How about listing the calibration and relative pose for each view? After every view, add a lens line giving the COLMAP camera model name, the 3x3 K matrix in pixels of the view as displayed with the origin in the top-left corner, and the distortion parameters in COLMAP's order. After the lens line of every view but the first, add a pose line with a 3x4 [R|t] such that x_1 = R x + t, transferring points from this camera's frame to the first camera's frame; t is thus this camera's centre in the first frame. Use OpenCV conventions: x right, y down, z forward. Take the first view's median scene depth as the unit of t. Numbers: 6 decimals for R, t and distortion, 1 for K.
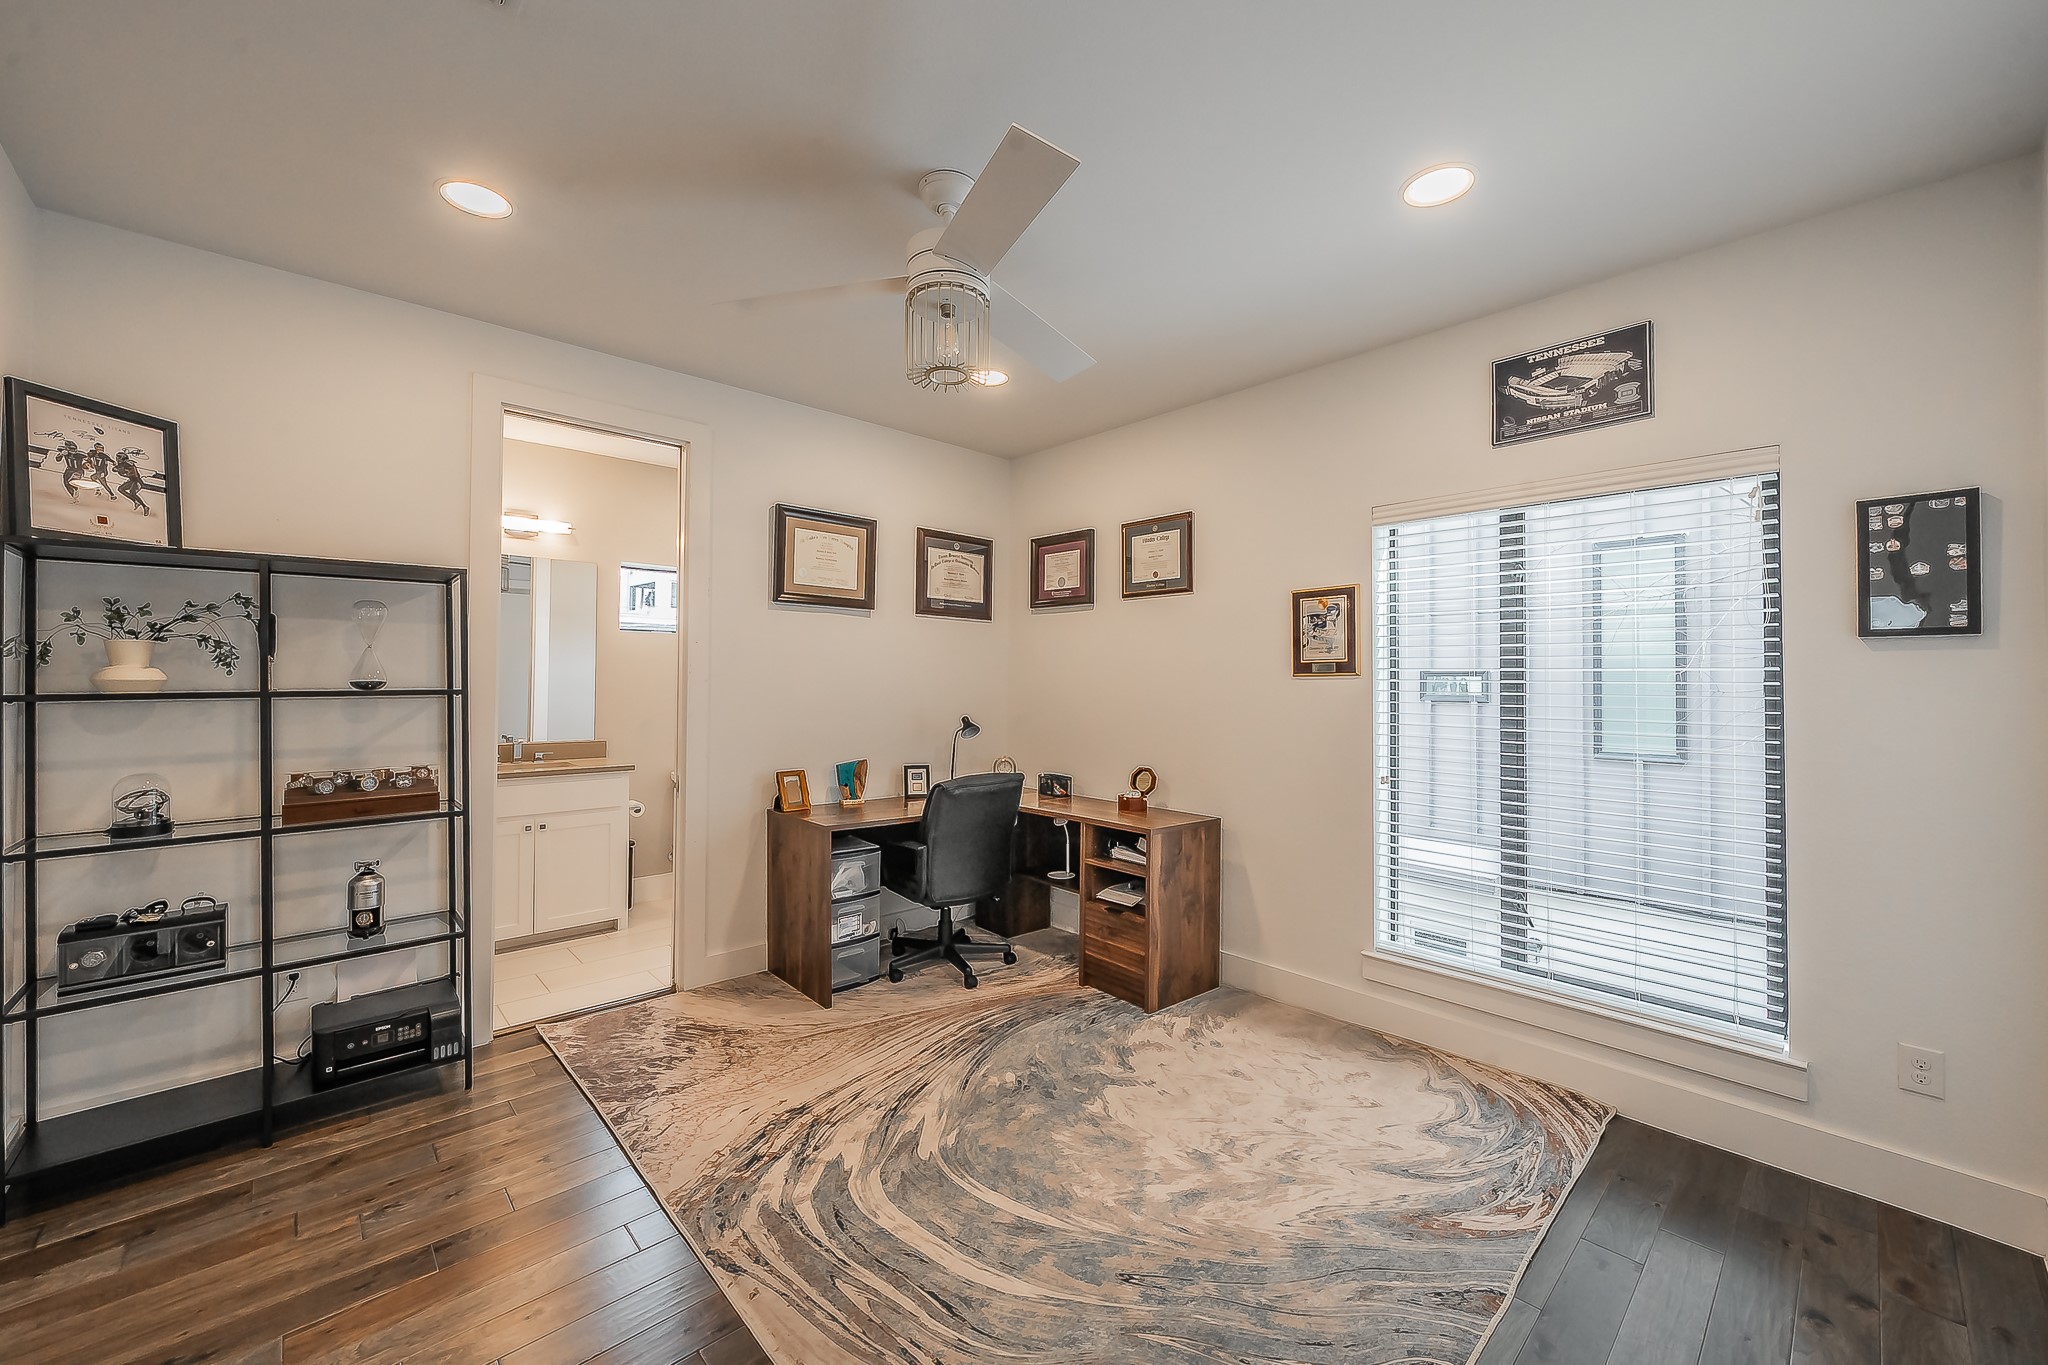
lens RADIAL K [[796.7, 0, 1019.2], [0, 796.7, 663.8], [0, 0, 1]] dist [0.003218, -0.000217]
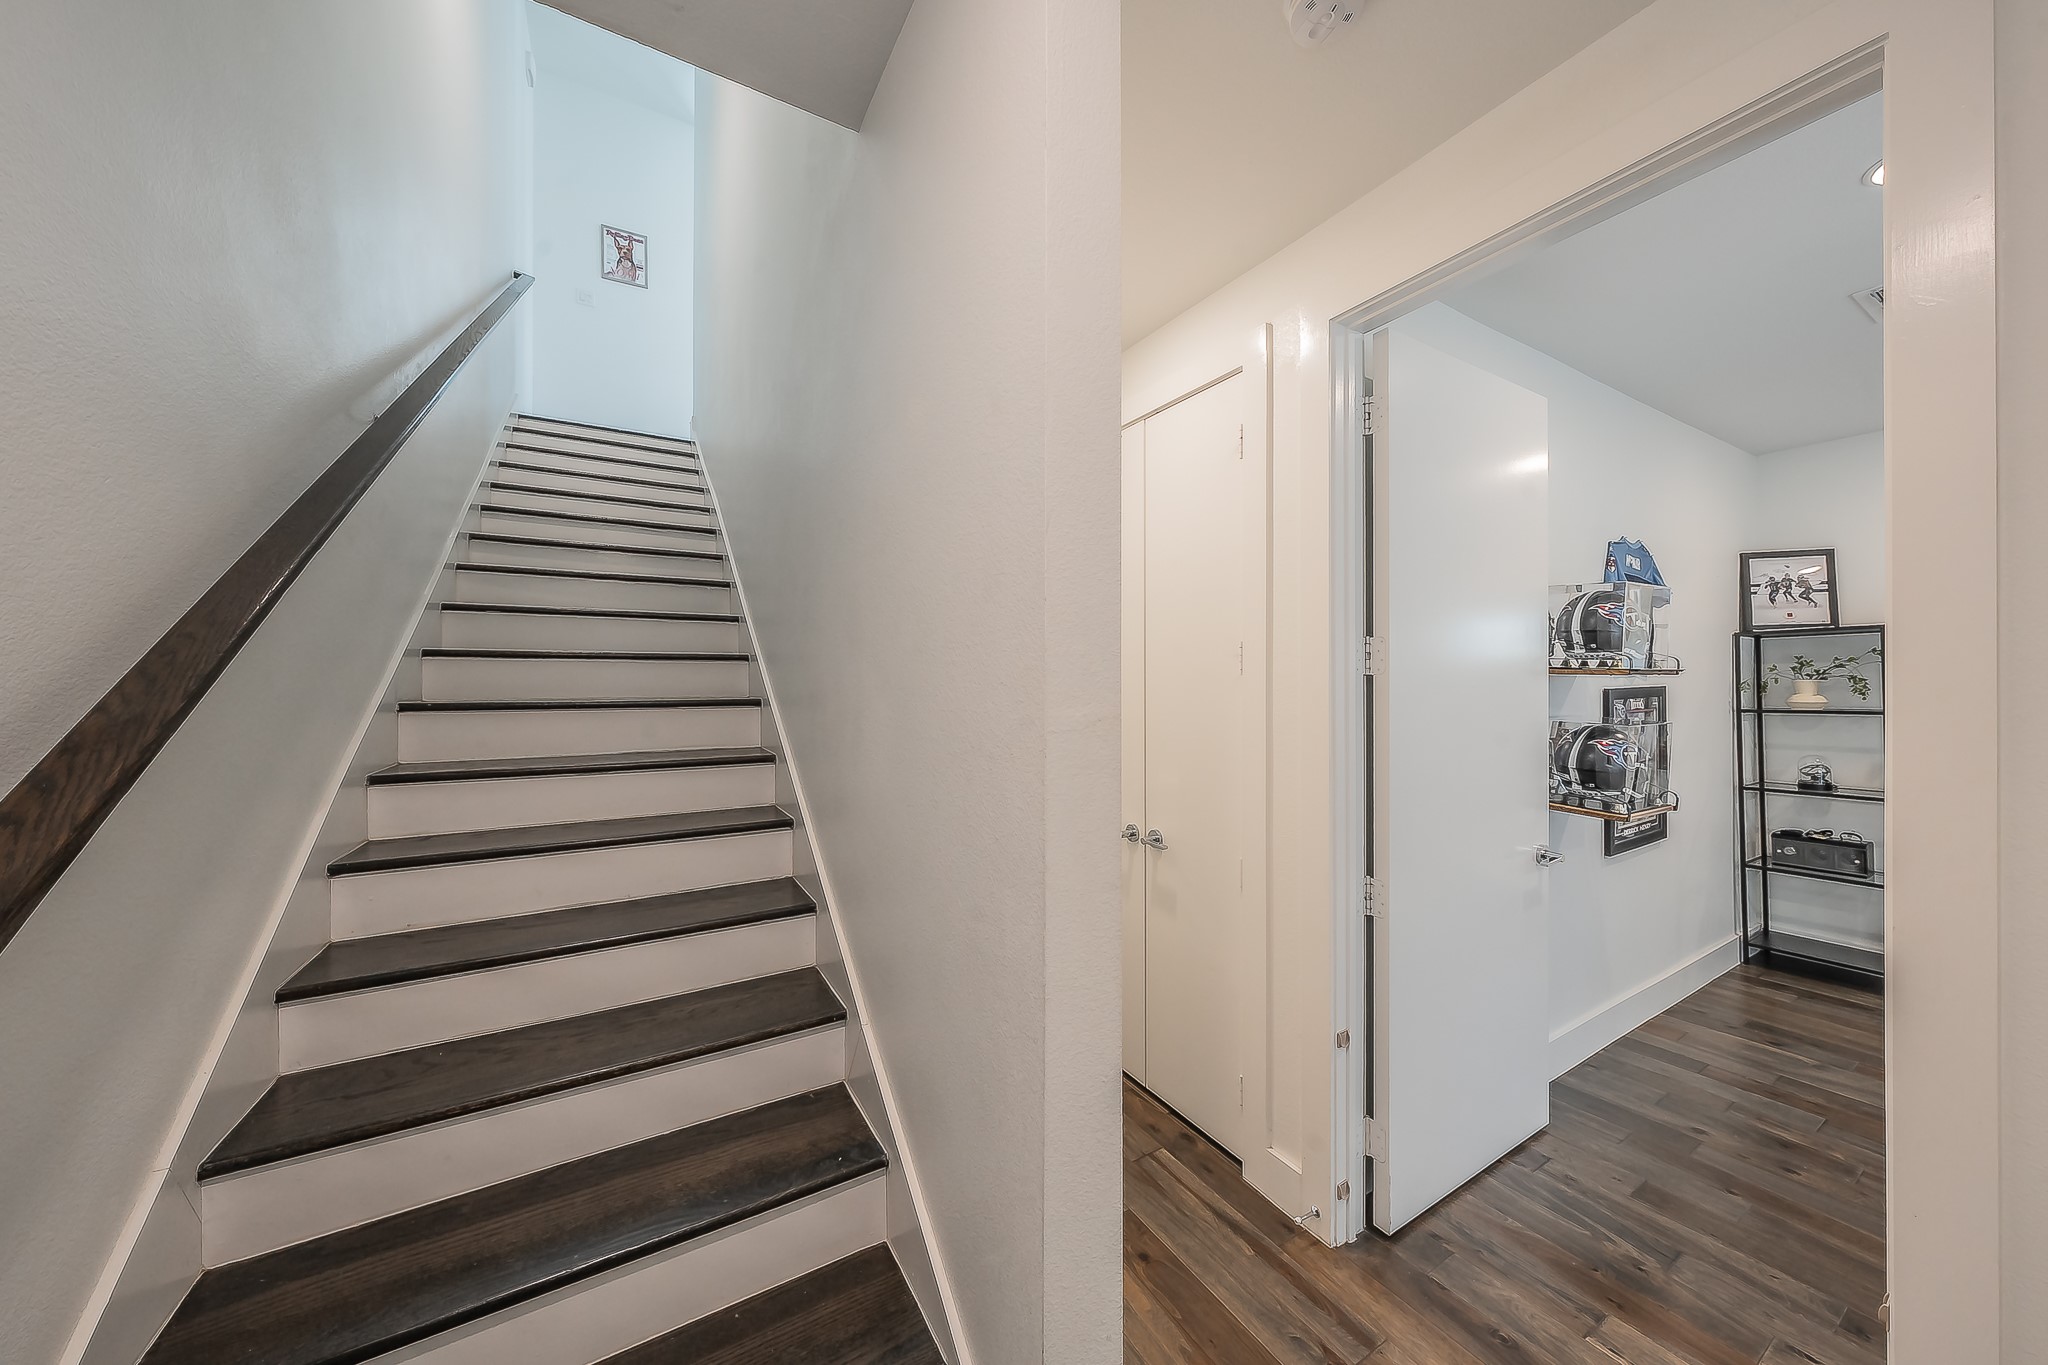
lens RADIAL K [[685.4, 0, 1019.5], [0, 685.4, 679.8], [0, 0, 1]] dist [-0.003363, -0.000054]
pose [[-0.219407, -0.014019, -0.975533, 0.770210], [0.010859, 0.999800, -0.016810, -0.022704], [0.975573, -0.014281, -0.219210, -0.387227]]
